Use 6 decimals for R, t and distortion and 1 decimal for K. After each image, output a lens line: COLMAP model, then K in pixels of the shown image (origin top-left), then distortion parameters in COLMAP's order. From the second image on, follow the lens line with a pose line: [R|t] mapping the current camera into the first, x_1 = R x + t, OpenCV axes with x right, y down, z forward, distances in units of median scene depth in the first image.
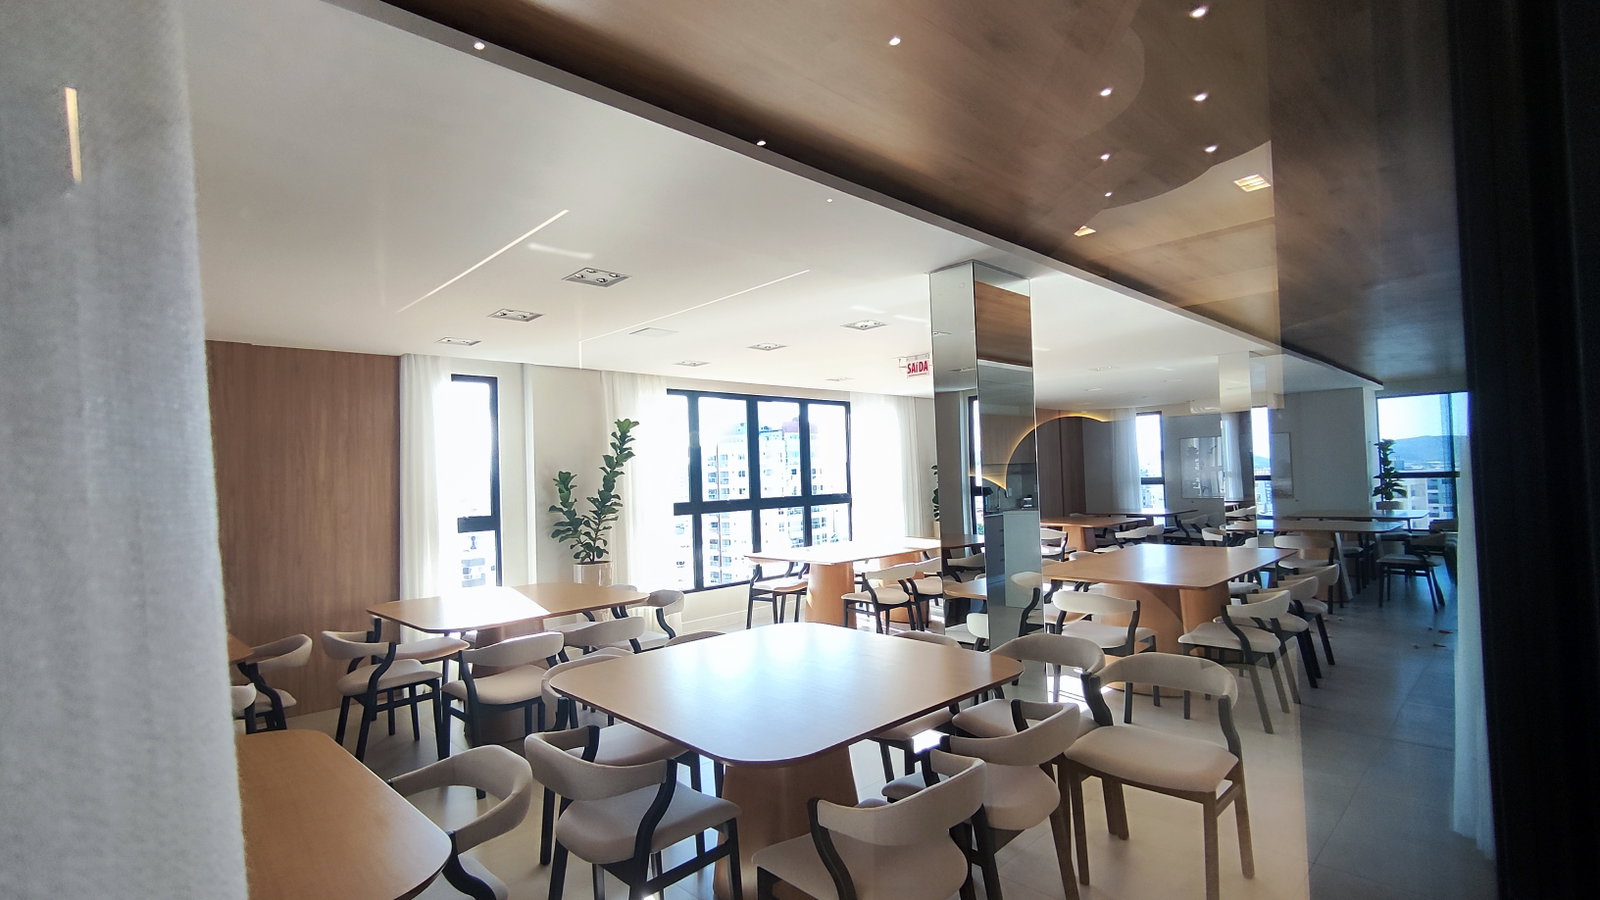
lens RADIAL K [[738.5, 0, 800.3], [0, 738.5, 455.2], [0, 0, 1]] dist [0.011794, -0.003215]
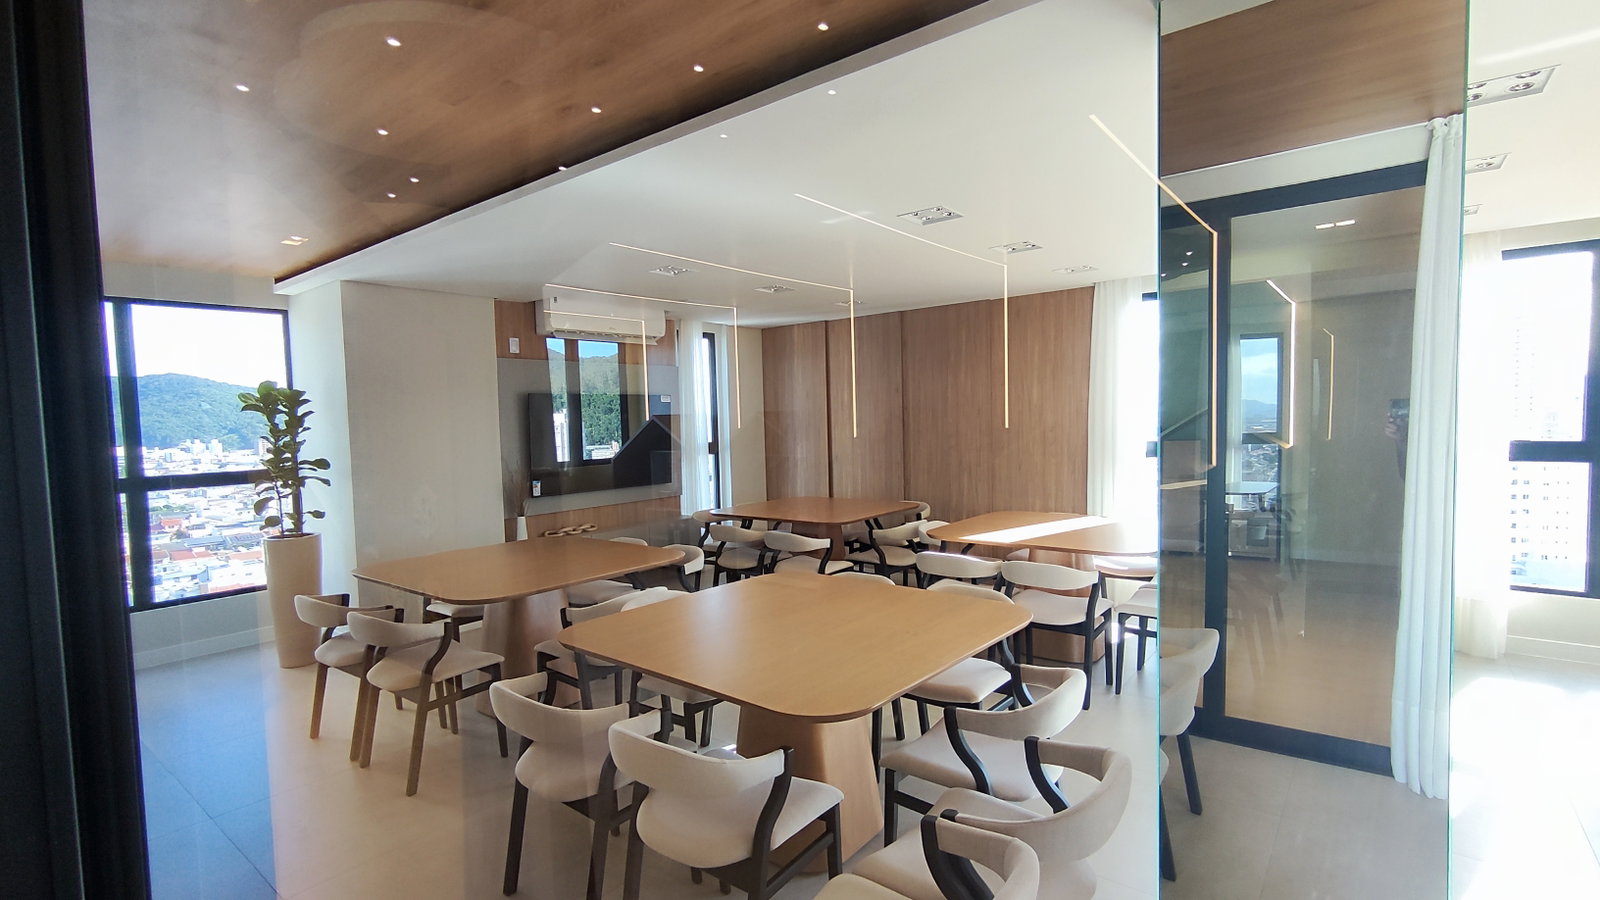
lens RADIAL K [[738.5, 0, 806.0], [0, 738.5, 457.9], [0, 0, 1]] dist [0.011794, -0.003215]
pose [[0.121504, 0.080645, -0.989309, 0.736221], [0.047980, 0.995052, 0.087006, -0.001146], [0.991431, -0.058039, 0.117034, 0.708314]]
